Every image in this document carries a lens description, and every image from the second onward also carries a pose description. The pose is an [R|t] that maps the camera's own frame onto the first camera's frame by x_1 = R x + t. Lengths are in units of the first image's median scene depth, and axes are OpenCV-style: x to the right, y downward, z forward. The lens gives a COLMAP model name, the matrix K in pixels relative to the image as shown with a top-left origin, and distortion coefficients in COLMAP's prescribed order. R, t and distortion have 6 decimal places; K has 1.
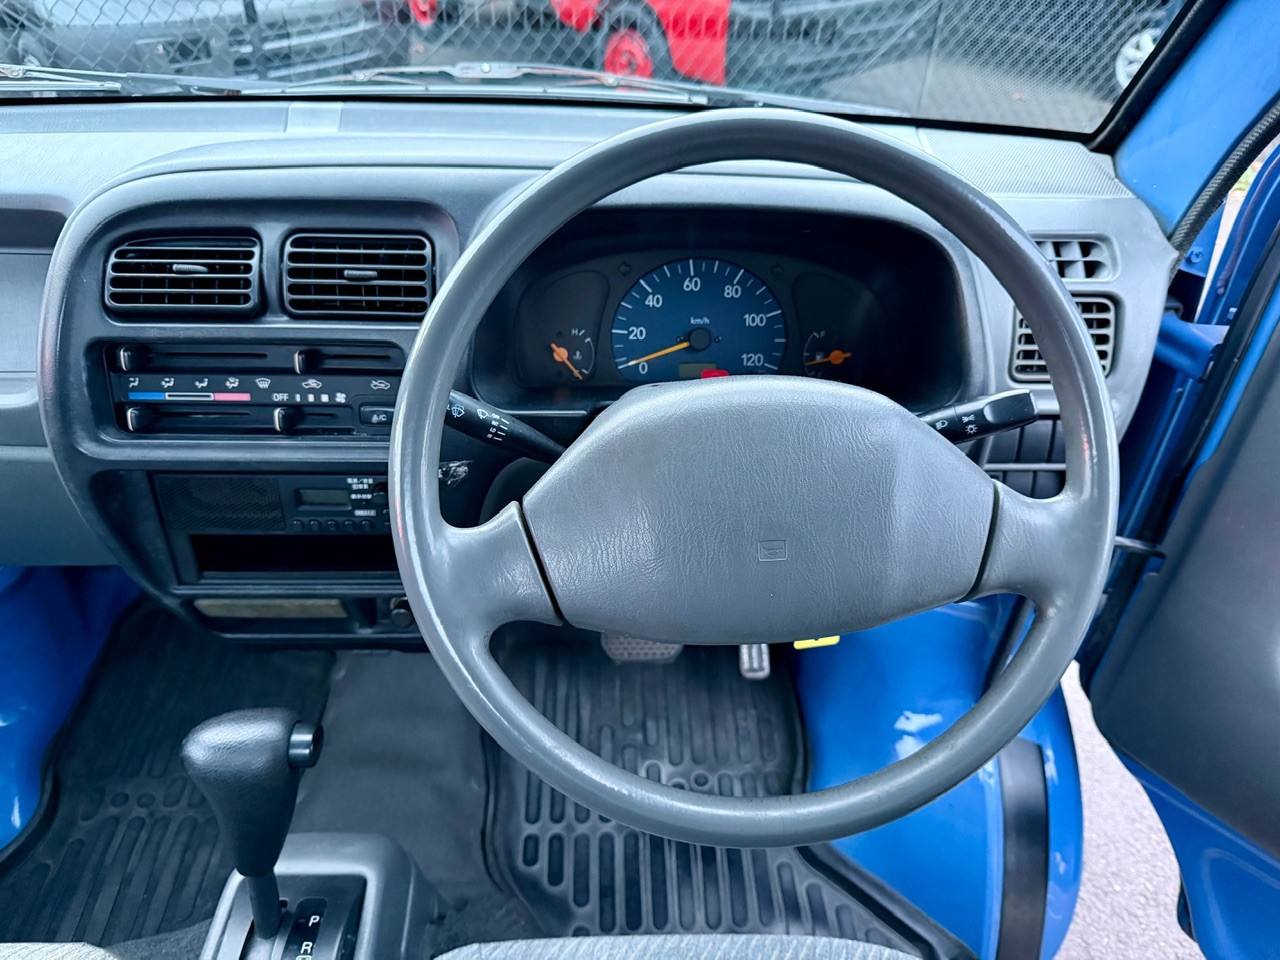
lens RADIAL K [[912.1, 0, 645.0], [0, 912.1, 488.6], [0, 0, 1]] dist [0.028722, -0.040126]
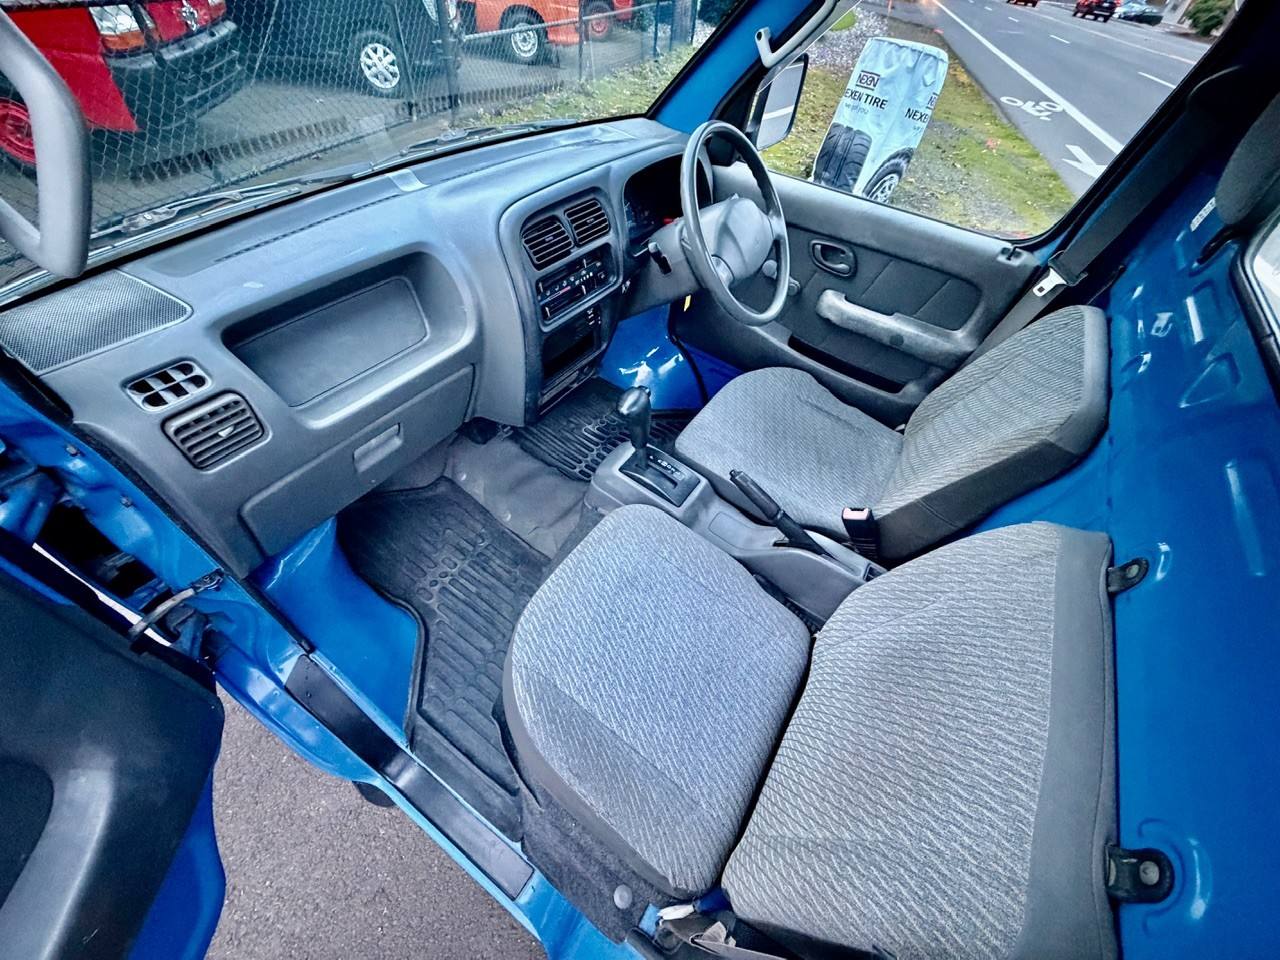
lens RADIAL K [[508.5, 0, 633.4], [0, 508.5, 478.3], [0, 0, 1]] dist [-0.002361, -0.000206]
pose [[0.571825, -0.593179, 0.566705, -1.299551], [0.430425, 0.805003, 0.408295, -0.155443], [-0.698391, 0.010451, 0.715640, -0.111895]]
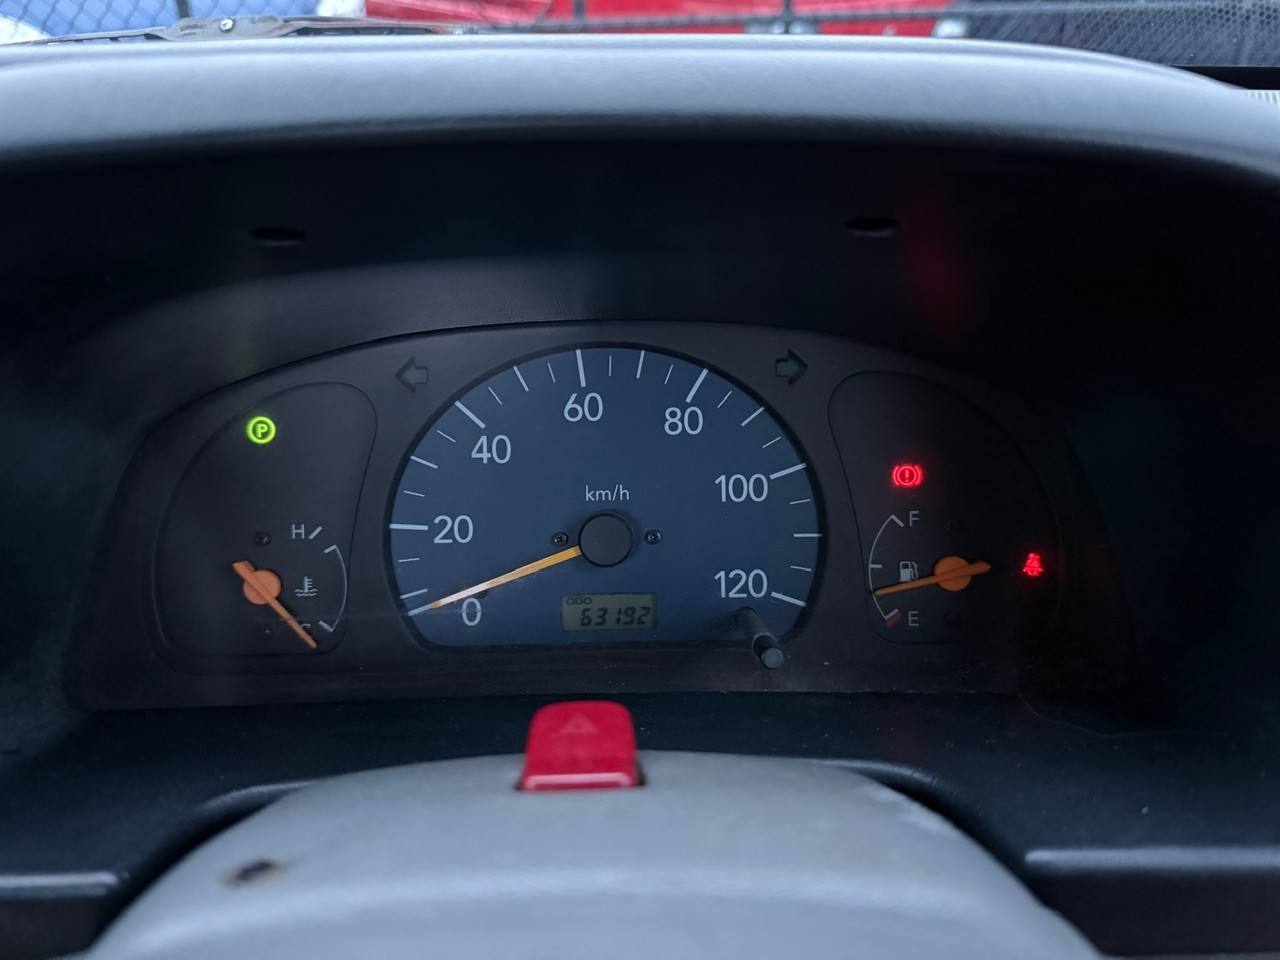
lens RADIAL K [[983.8, 0, 642.0], [0, 983.8, 470.8], [0, 0, 1]] dist [0.033857, -0.004914]
pose [[0.999187, -0.032499, -0.023845, 0.092656], [0.028376, 0.987266, -0.156524, -0.133451], [0.028628, 0.155720, 0.987386, 0.604001]]
